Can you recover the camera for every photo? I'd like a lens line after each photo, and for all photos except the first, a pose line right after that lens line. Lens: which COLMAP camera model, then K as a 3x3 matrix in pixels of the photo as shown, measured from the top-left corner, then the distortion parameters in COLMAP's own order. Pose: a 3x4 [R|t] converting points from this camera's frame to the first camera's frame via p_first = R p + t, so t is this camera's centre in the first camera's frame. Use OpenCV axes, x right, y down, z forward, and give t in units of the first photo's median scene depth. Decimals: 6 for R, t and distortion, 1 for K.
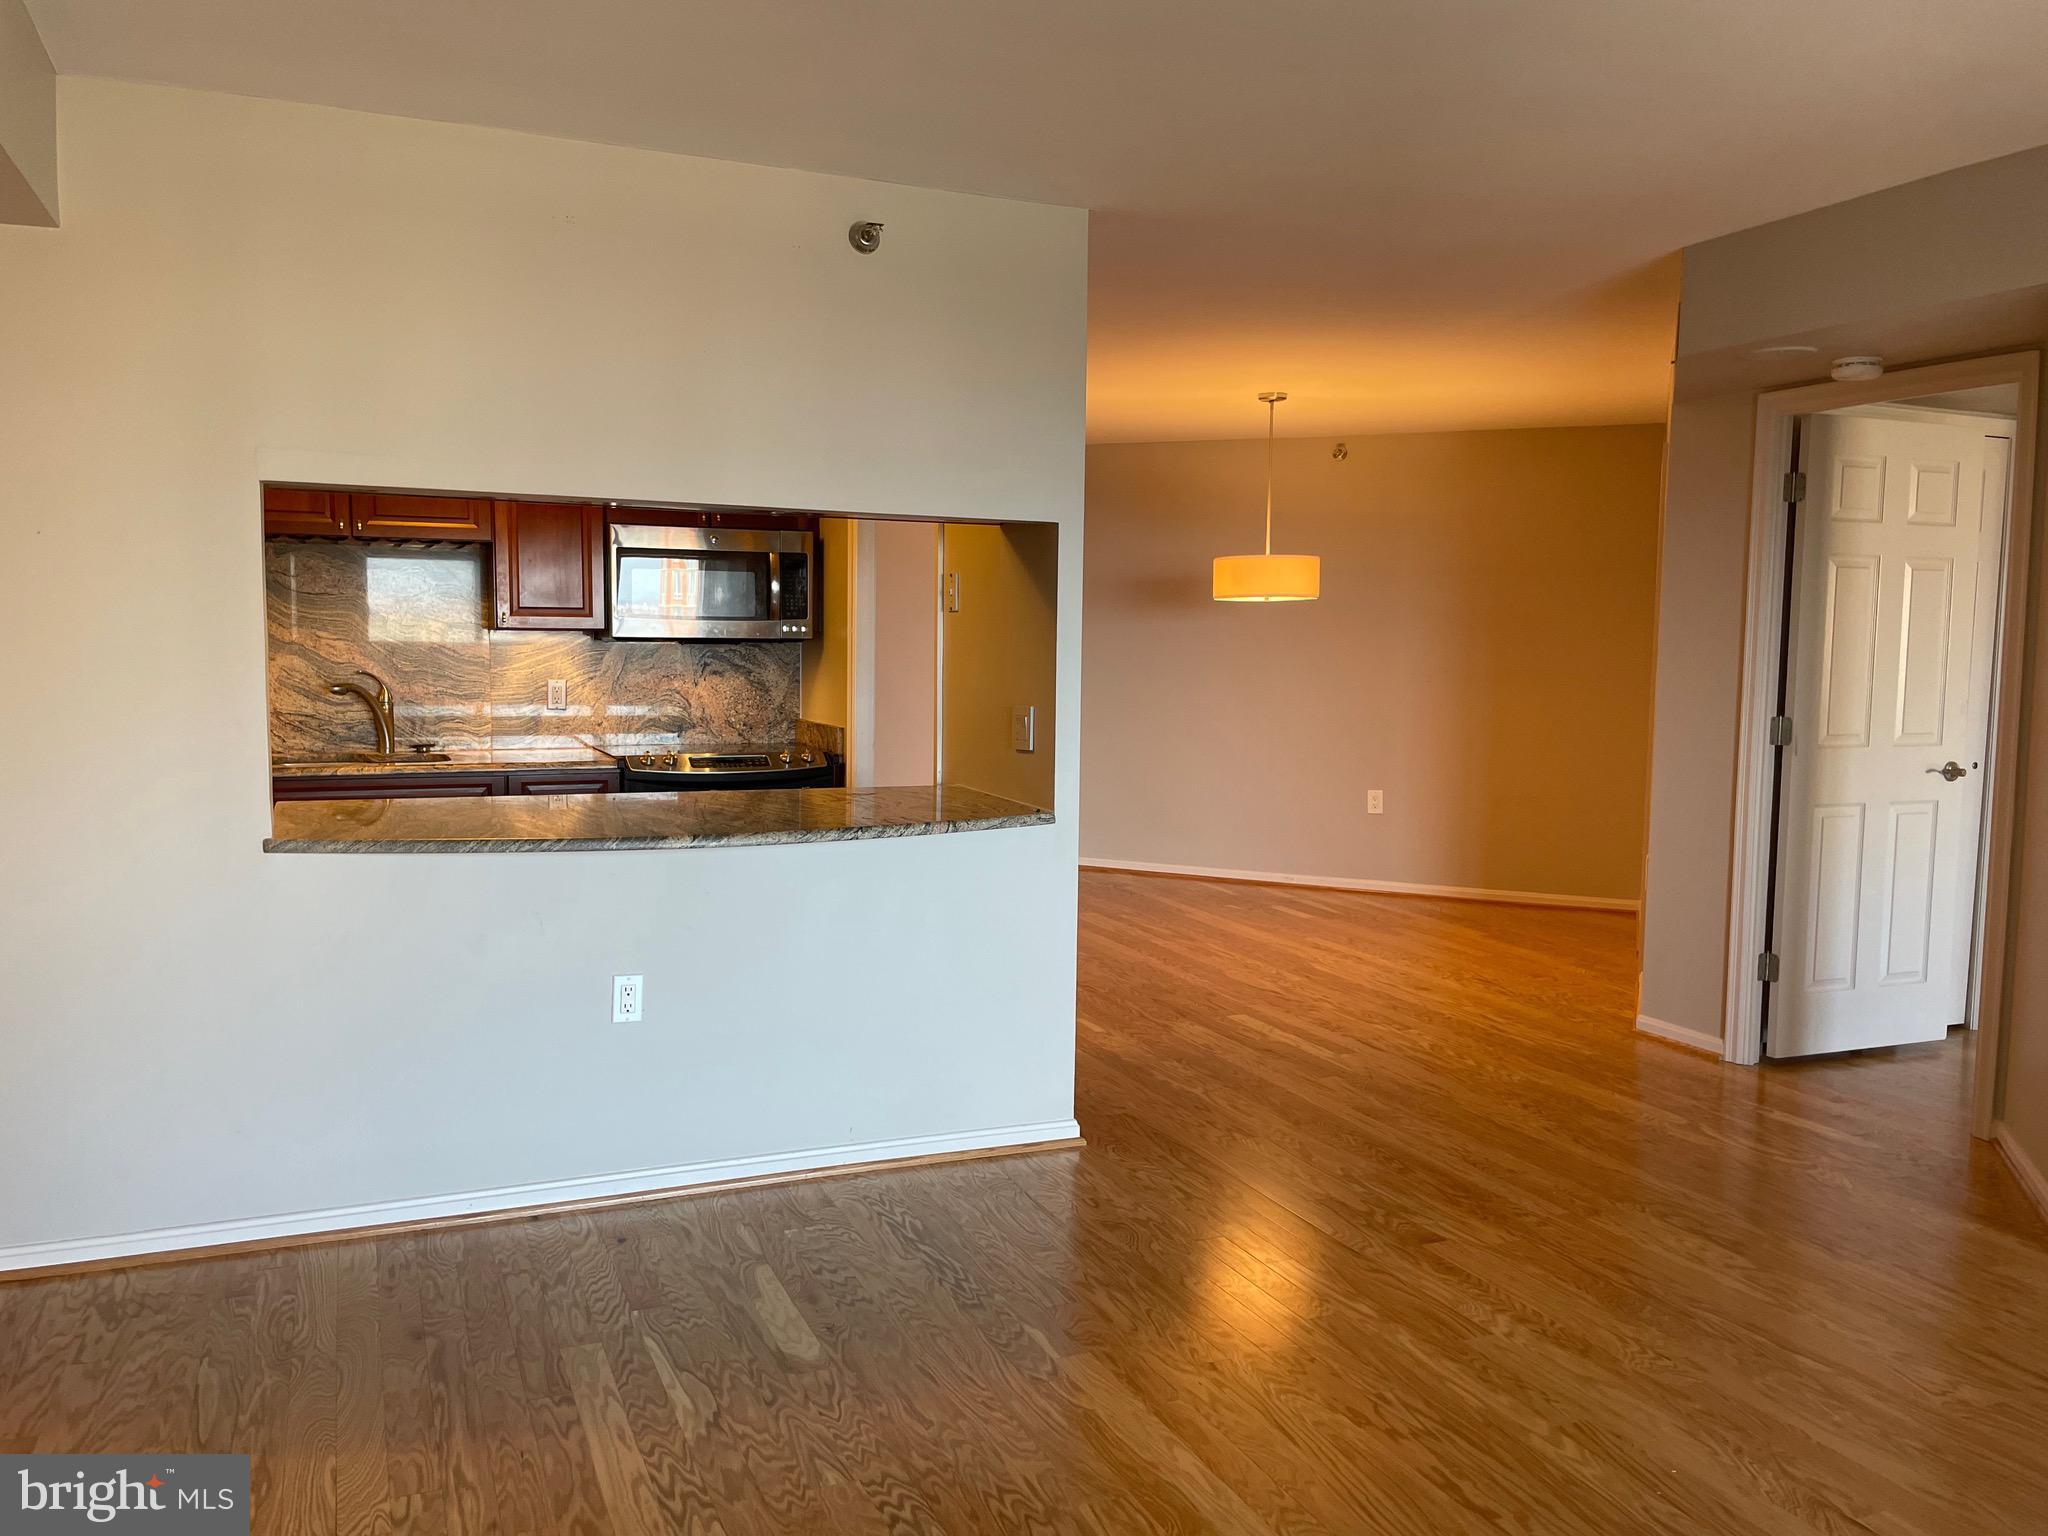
lens RADIAL K [[1553.4, 0, 1001.5], [0, 1553.4, 764.9], [0, 0, 1]] dist [0.087605, -0.135861]
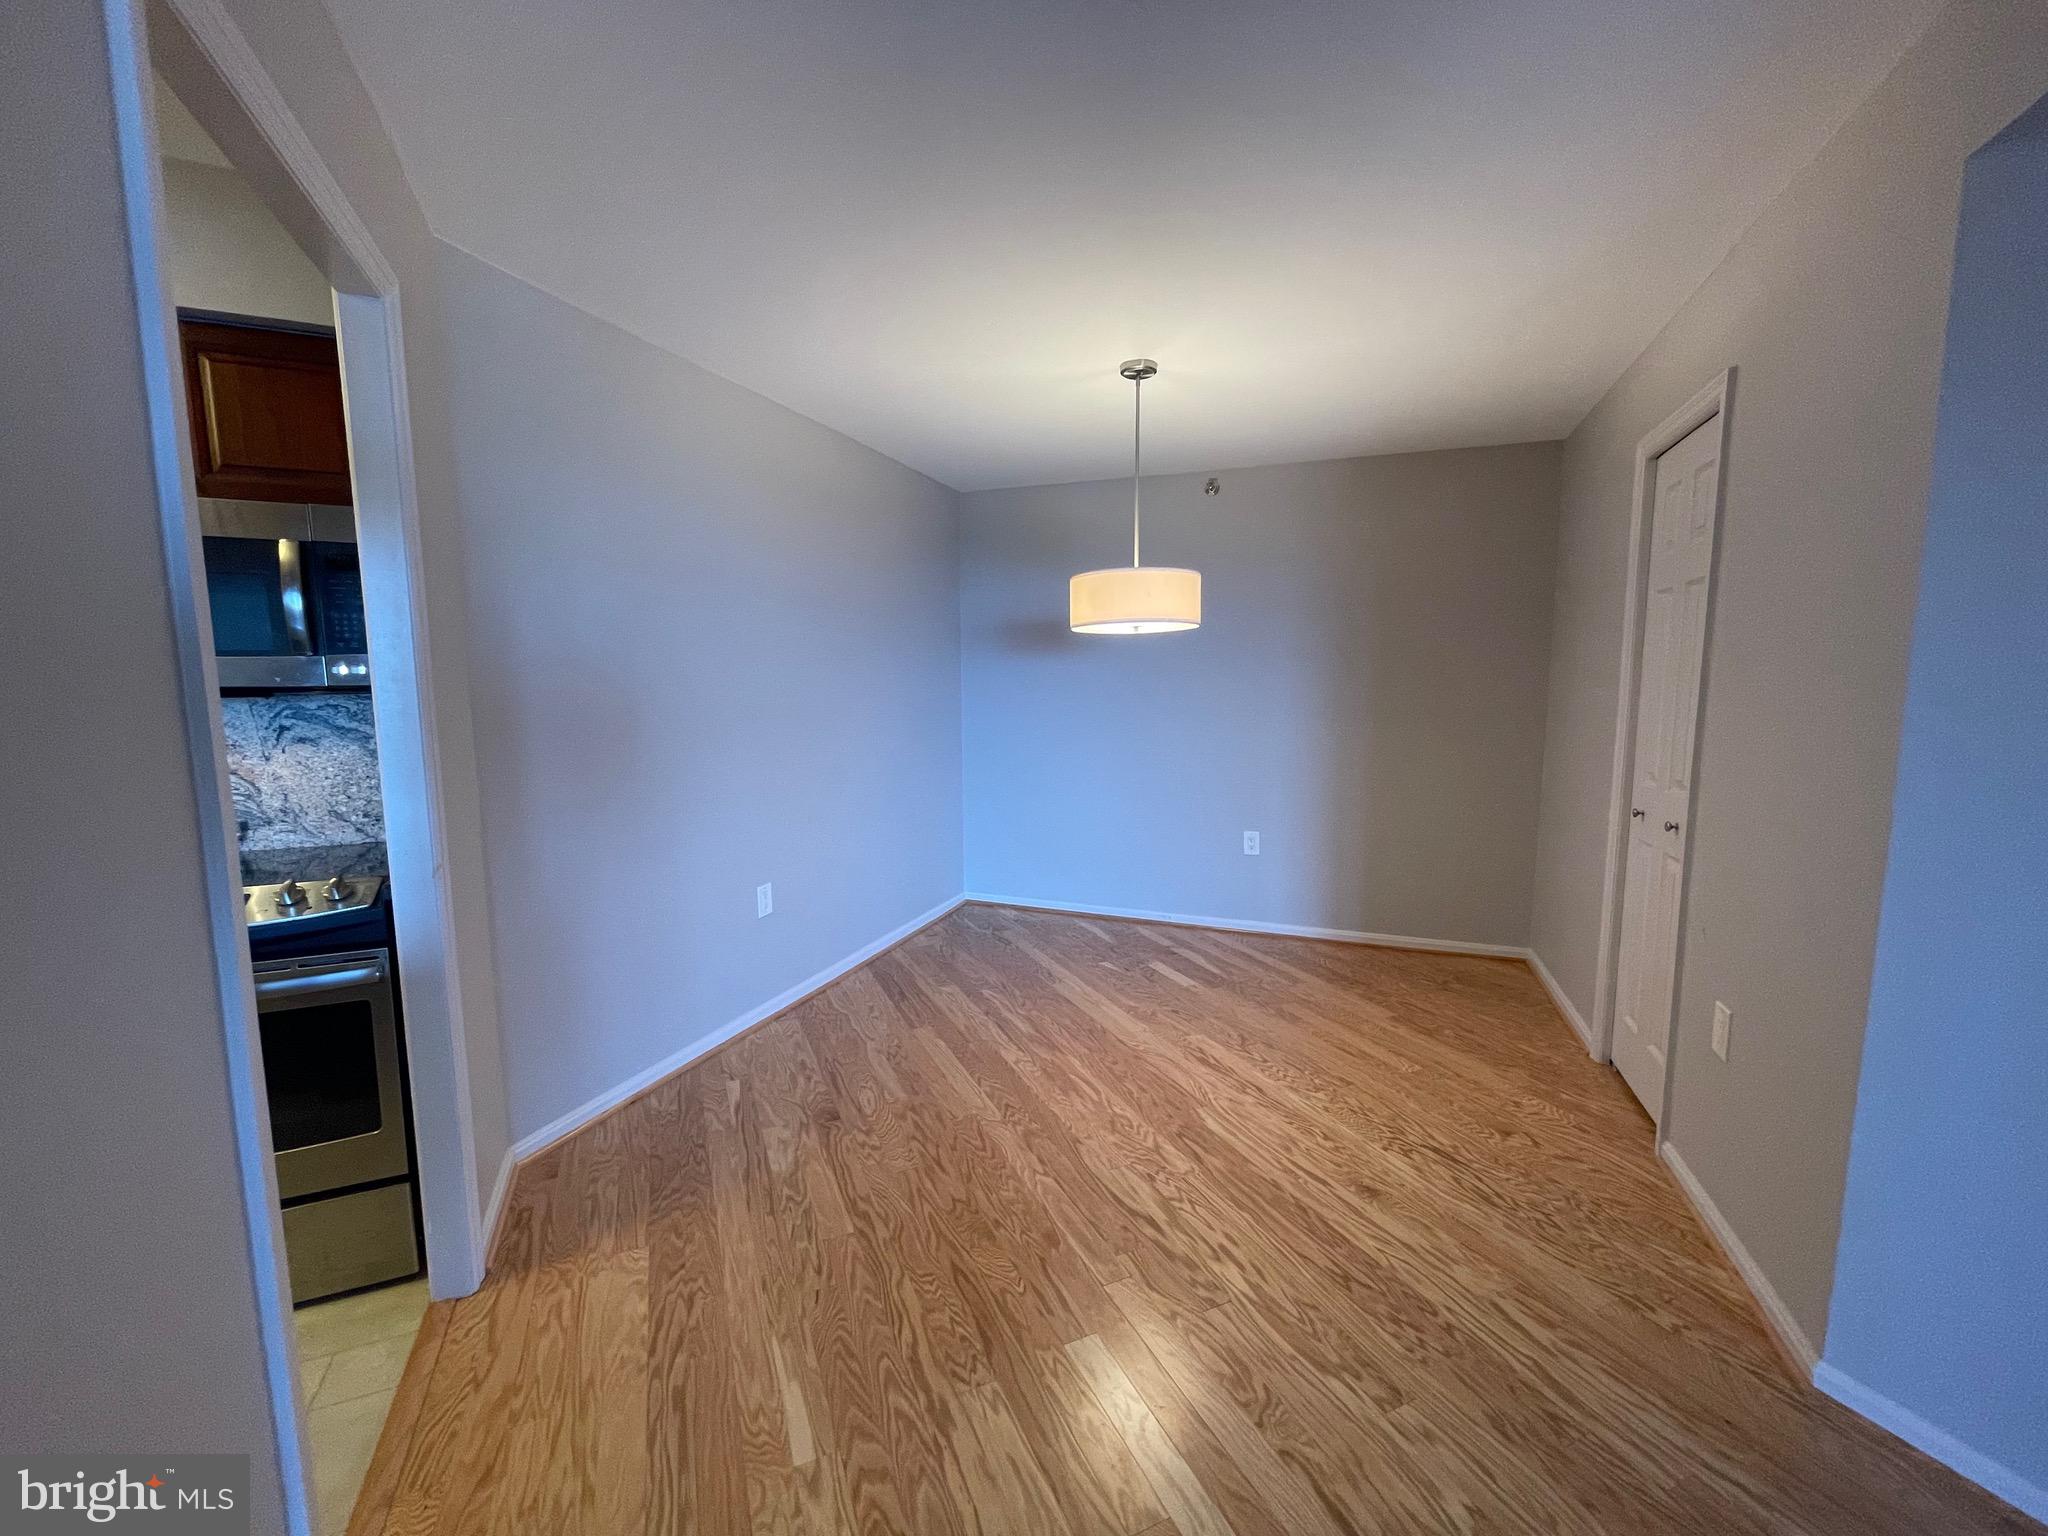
lens RADIAL K [[827.9, 0, 1026.8], [0, 827.9, 777.8], [0, 0, 1]] dist [0.002323, -0.005304]
pose [[0.999617, -0.018730, 0.020362, 0.127518], [0.018140, 0.999421, 0.028794, -0.052449], [-0.020890, -0.028414, 0.999378, 0.704214]]
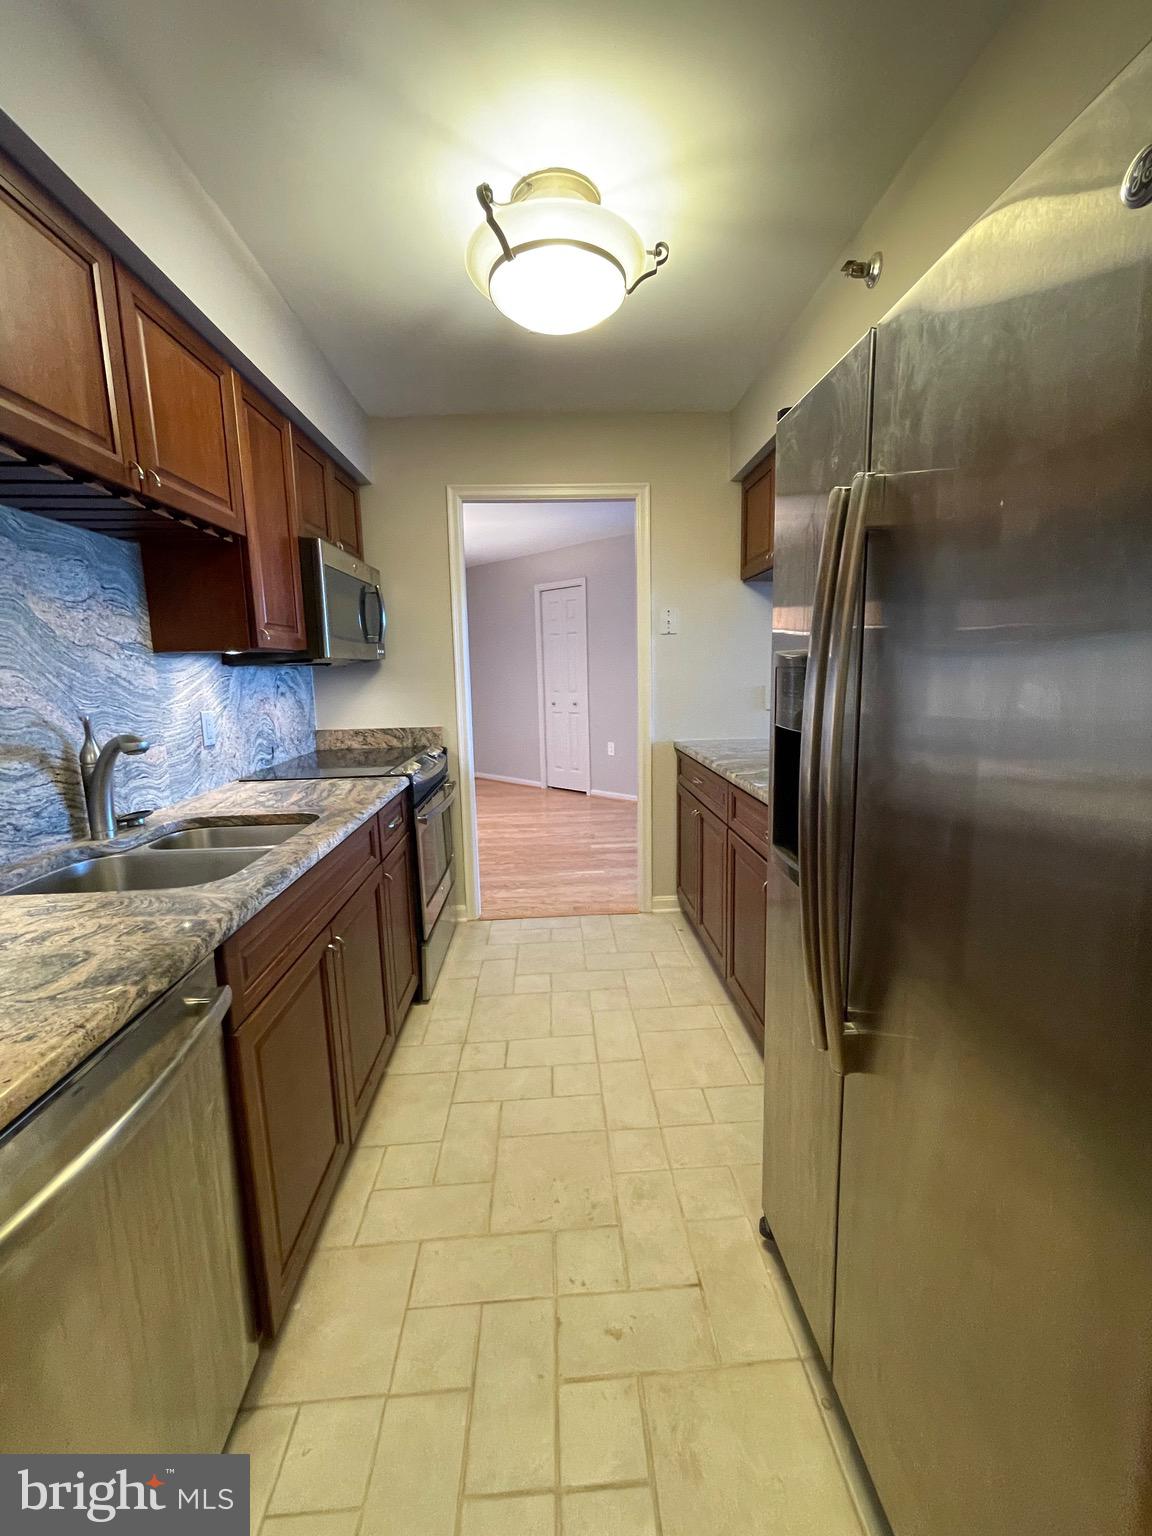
lens RADIAL K [[620.9, 0, 582.7], [0, 620.9, 762.2], [0, 0, 1]] dist [0.002323, -0.005304]
pose [[0.336968, -0.163713, 0.927174, -0.568460], [0.105376, 0.985137, 0.135650, -0.054144], [-0.935601, 0.051993, 0.349211, 0.722974]]
